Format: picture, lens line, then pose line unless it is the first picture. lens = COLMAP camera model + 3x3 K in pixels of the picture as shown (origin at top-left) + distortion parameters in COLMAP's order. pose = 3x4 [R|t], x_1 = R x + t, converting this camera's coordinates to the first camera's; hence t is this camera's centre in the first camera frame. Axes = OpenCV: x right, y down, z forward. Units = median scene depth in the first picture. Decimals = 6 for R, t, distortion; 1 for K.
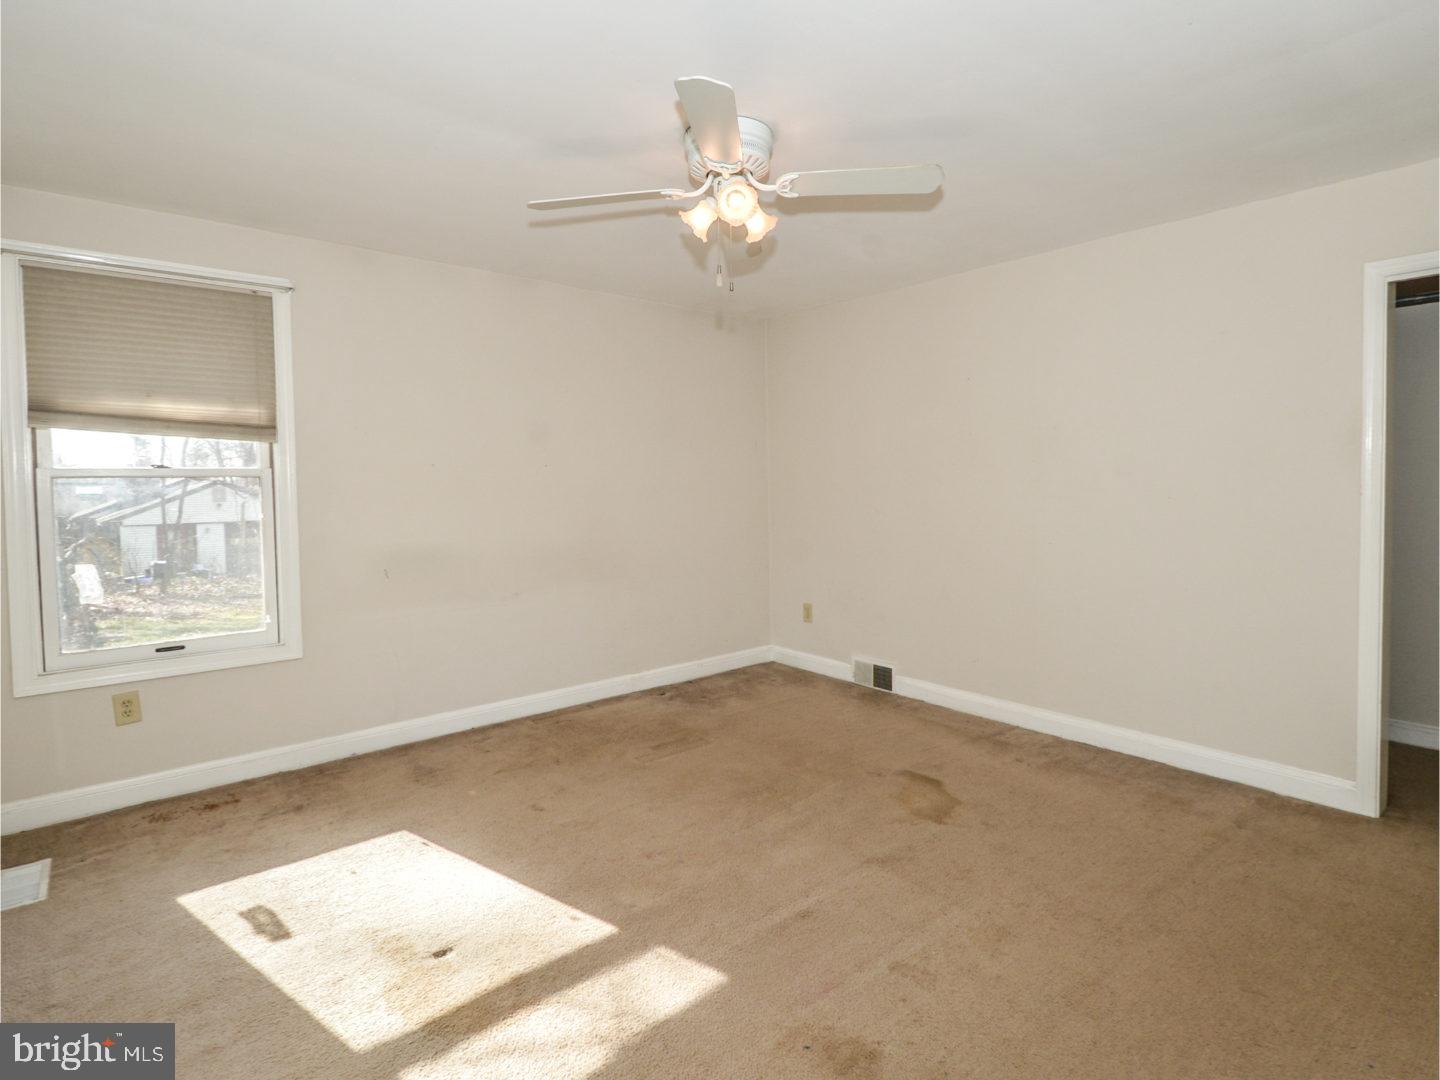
lens RADIAL K [[761.1, 0, 727.0], [0, 761.1, 540.3], [0, 0, 1]] dist [-0.016902, 0.000149]
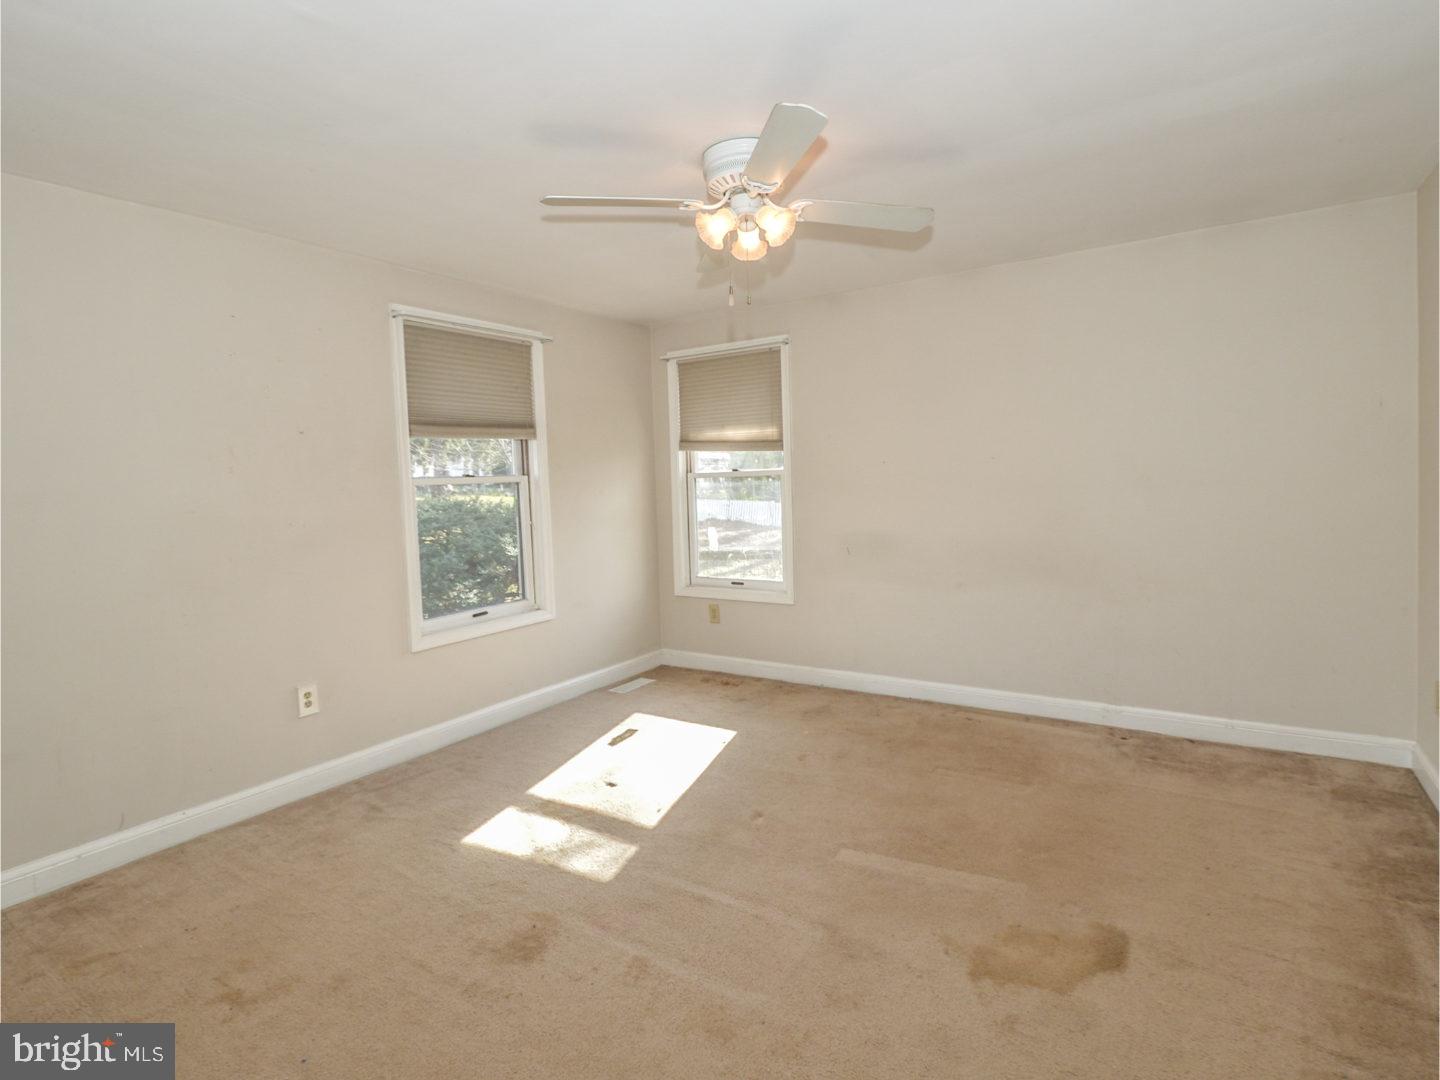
lens RADIAL K [[761.1, 0, 728.0], [0, 761.1, 537.1], [0, 0, 1]] dist [-0.016902, 0.000149]
pose [[0.256318, 0.077081, -0.963514, 0.822890], [-0.046756, 0.996637, 0.067293, -0.062803], [0.965461, 0.027801, 0.259060, 0.563397]]
